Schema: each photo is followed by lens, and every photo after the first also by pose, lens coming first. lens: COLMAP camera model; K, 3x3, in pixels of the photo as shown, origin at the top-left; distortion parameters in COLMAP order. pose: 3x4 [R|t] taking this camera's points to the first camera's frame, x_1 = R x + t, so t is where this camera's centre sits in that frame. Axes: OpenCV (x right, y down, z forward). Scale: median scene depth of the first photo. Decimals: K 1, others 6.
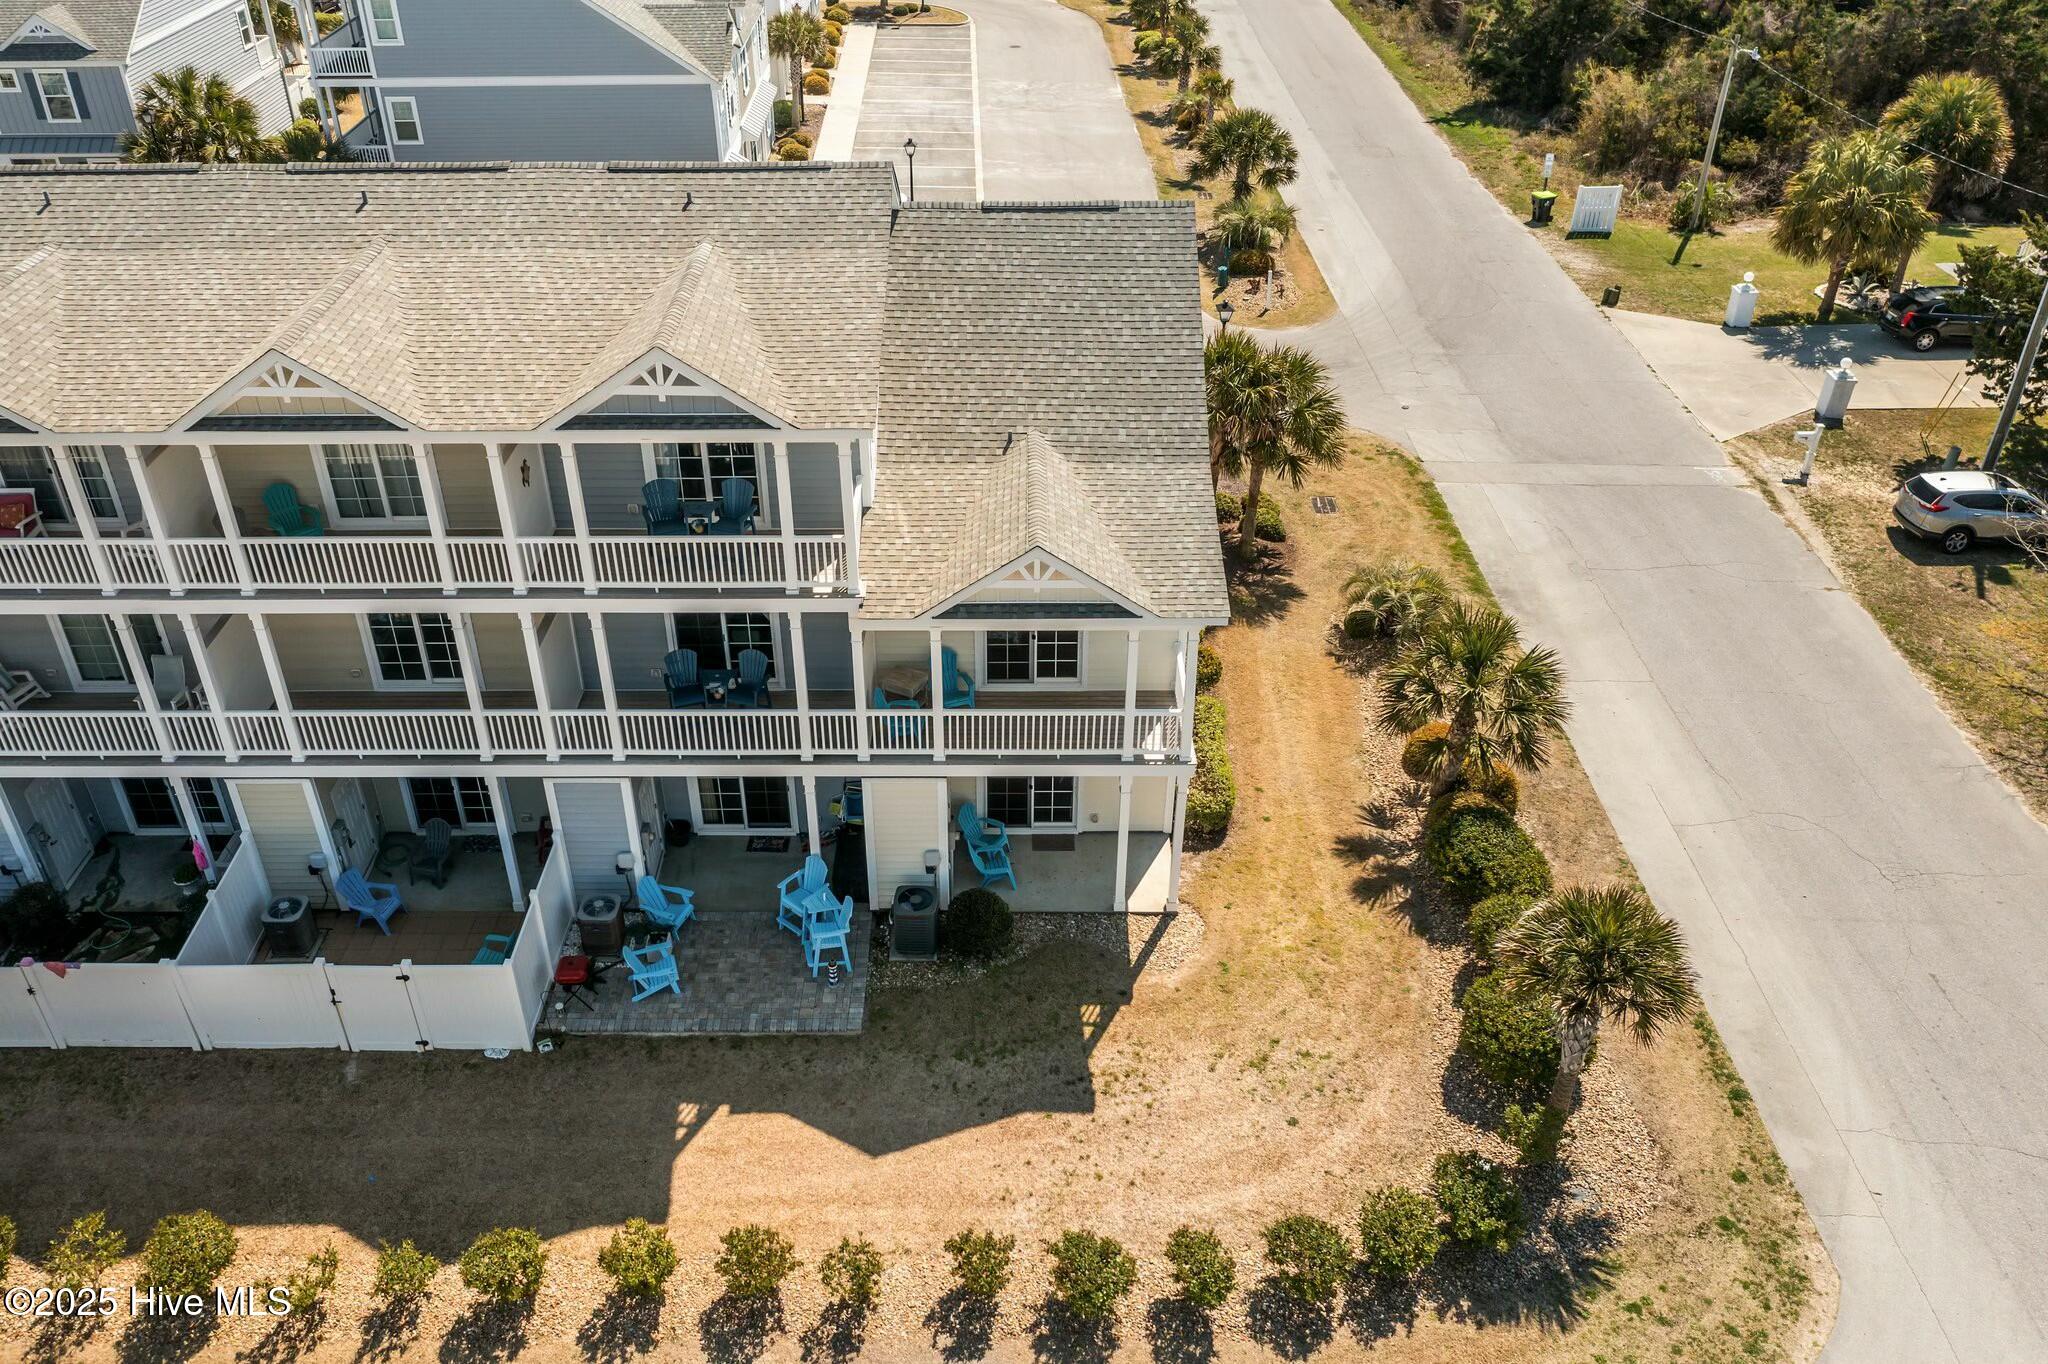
lens RADIAL K [[1614.1, 0, 1019.3], [0, 1614.1, 689.0], [0, 0, 1]] dist [-0.021261, 0.004780]
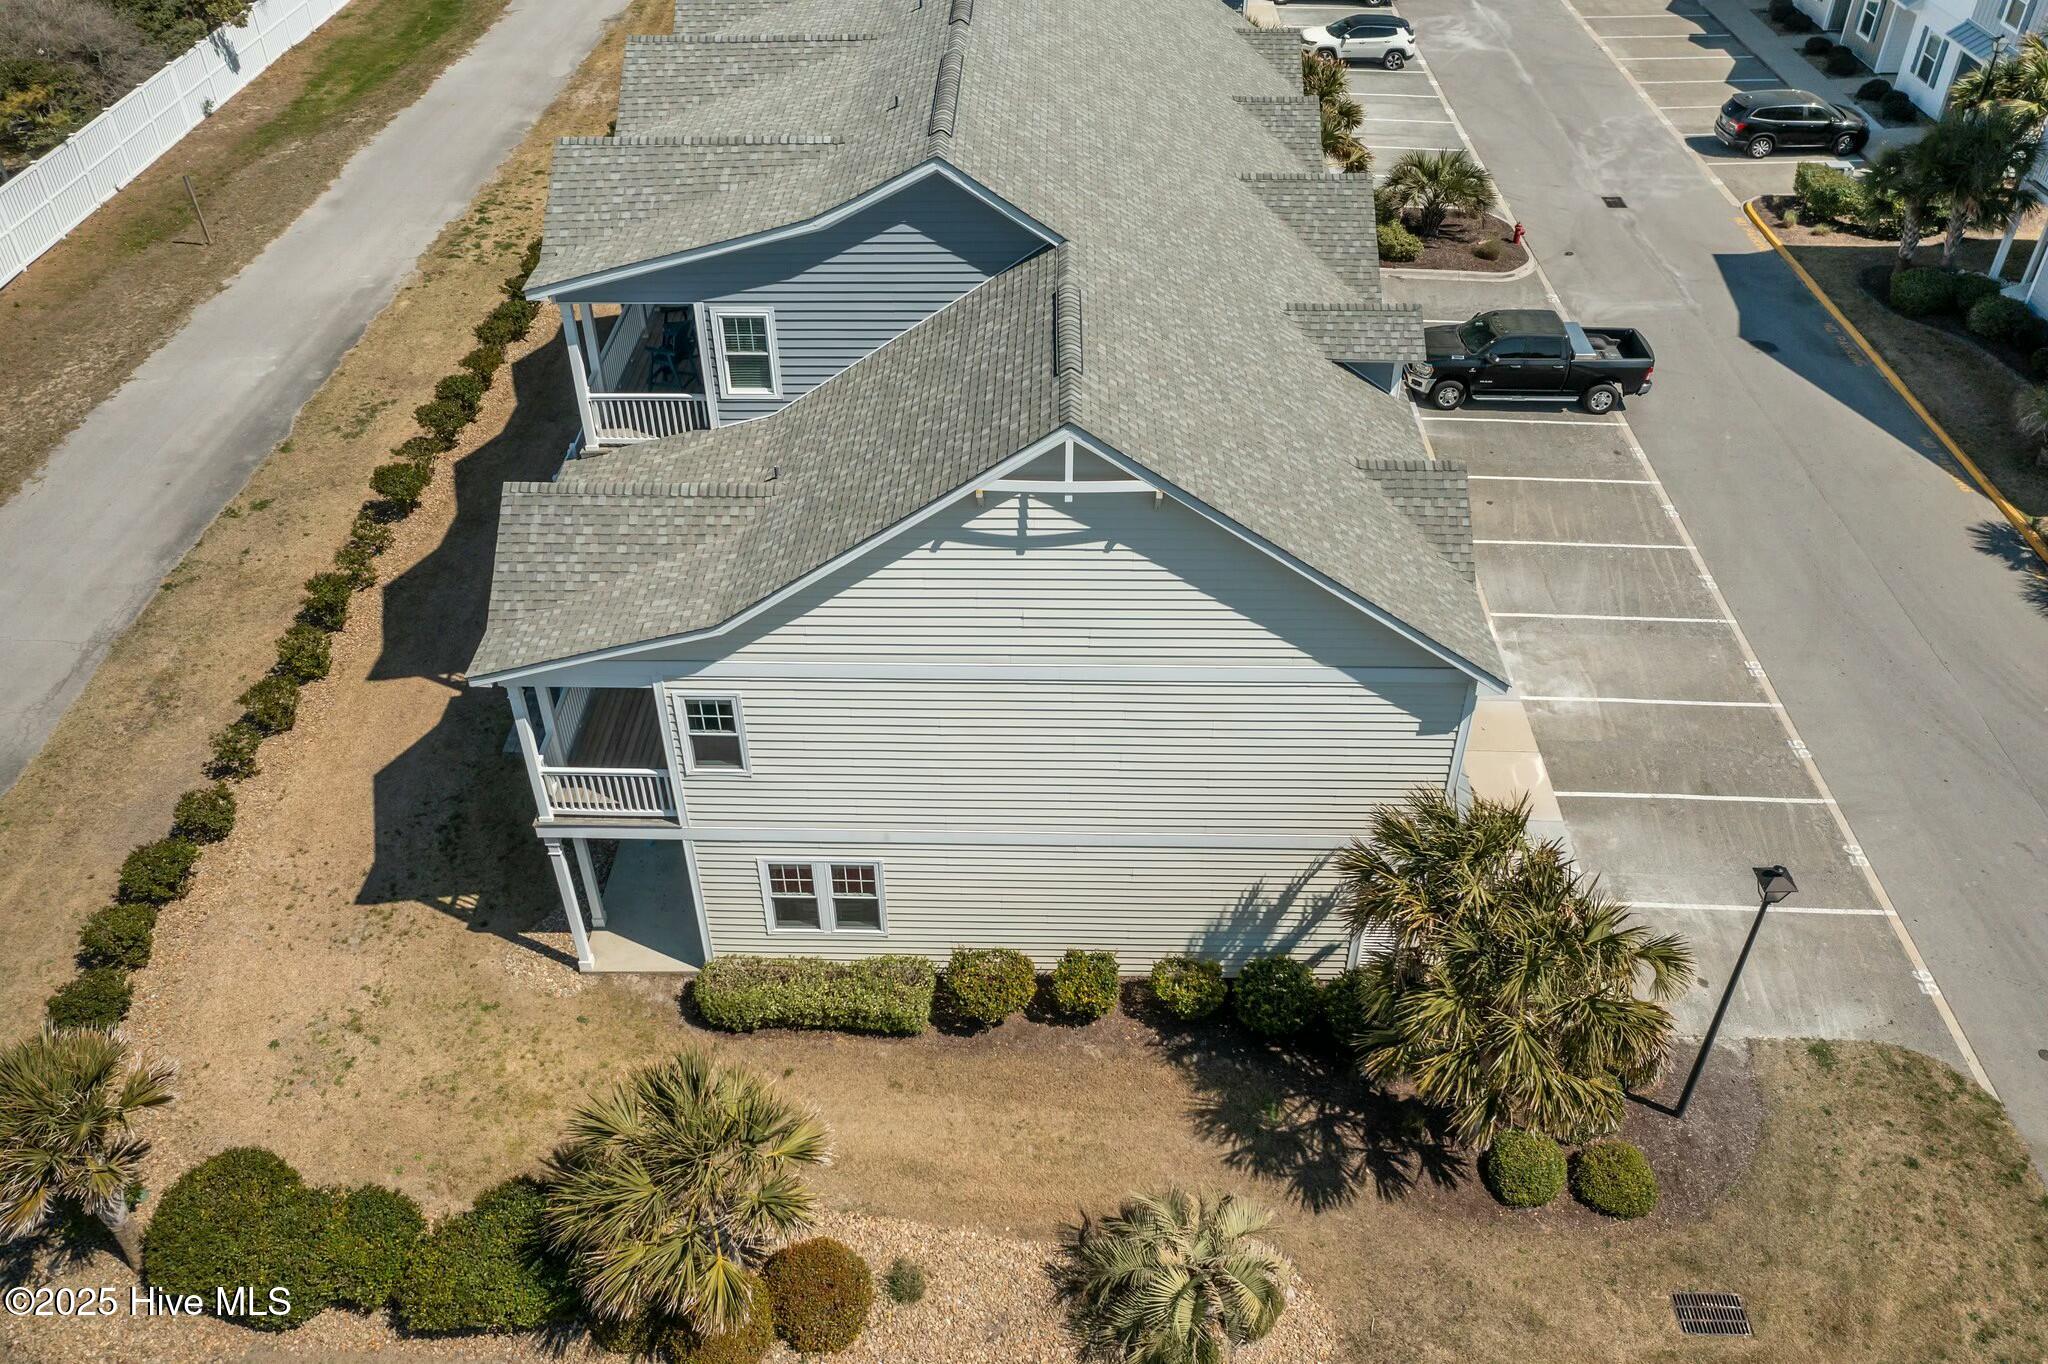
lens RADIAL K [[1614.1, 0, 1009.3], [0, 1614.1, 691.9], [0, 0, 1]] dist [-0.021261, 0.004780]
pose [[-0.032217, 0.622608, -0.781870, 0.745145], [-0.548317, 0.643039, 0.534649, -0.617113], [0.835650, 0.445937, 0.320670, 0.889603]]
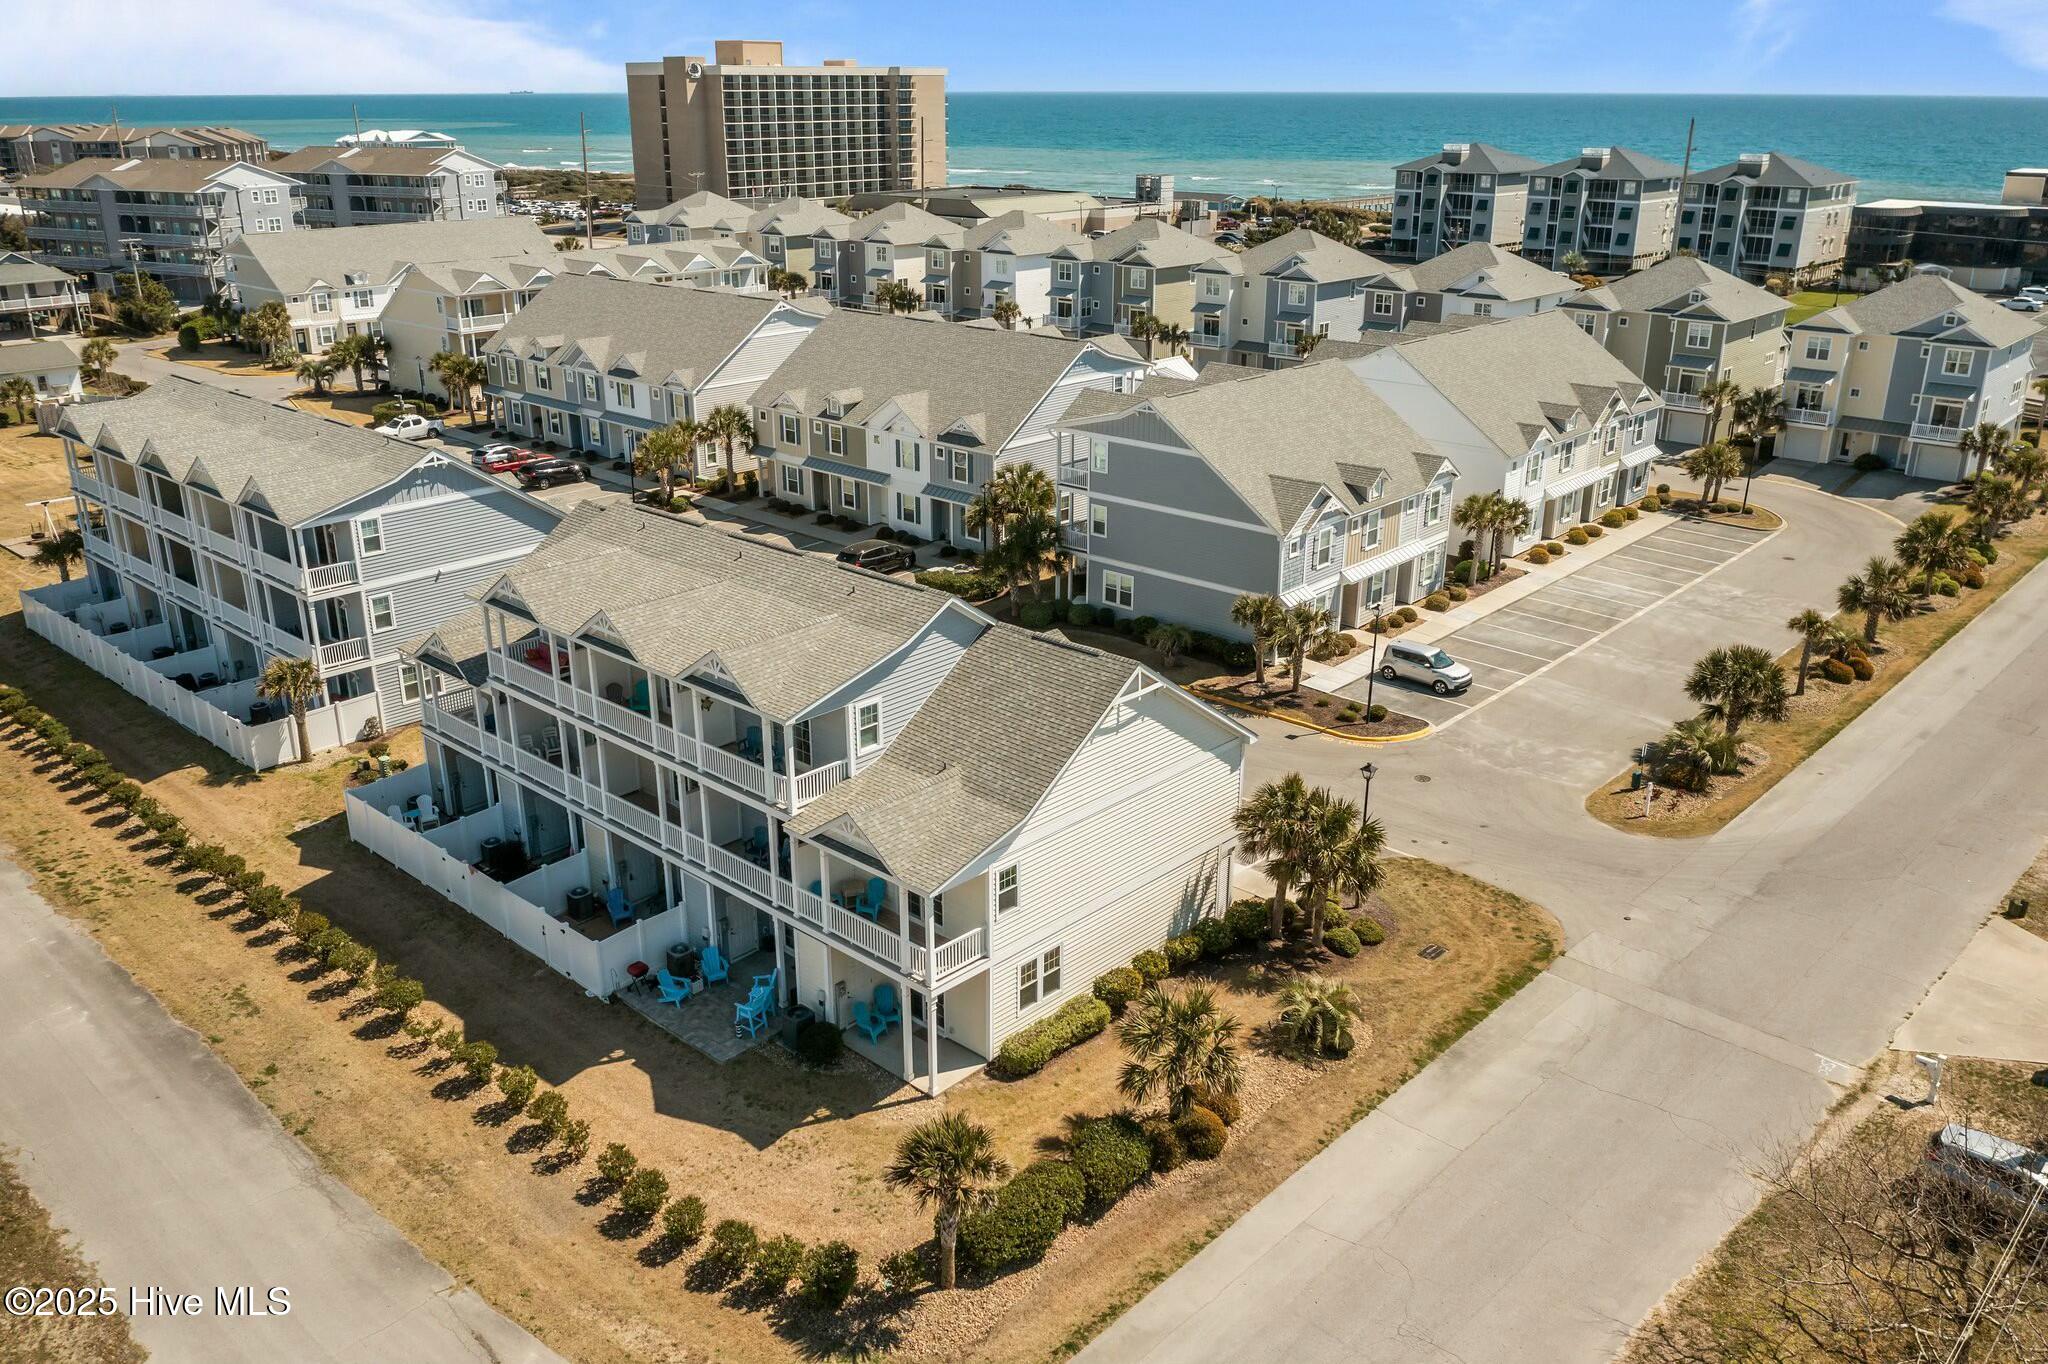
lens RADIAL K [[1614.1, 0, 1014.5], [0, 1614.1, 694.2], [0, 0, 1]] dist [-0.021261, 0.004780]
pose [[0.724983, 0.241927, -0.644881, 1.083156], [-0.381641, 0.920512, -0.083716, -0.114830], [0.573367, 0.306806, 0.759684, -0.214715]]
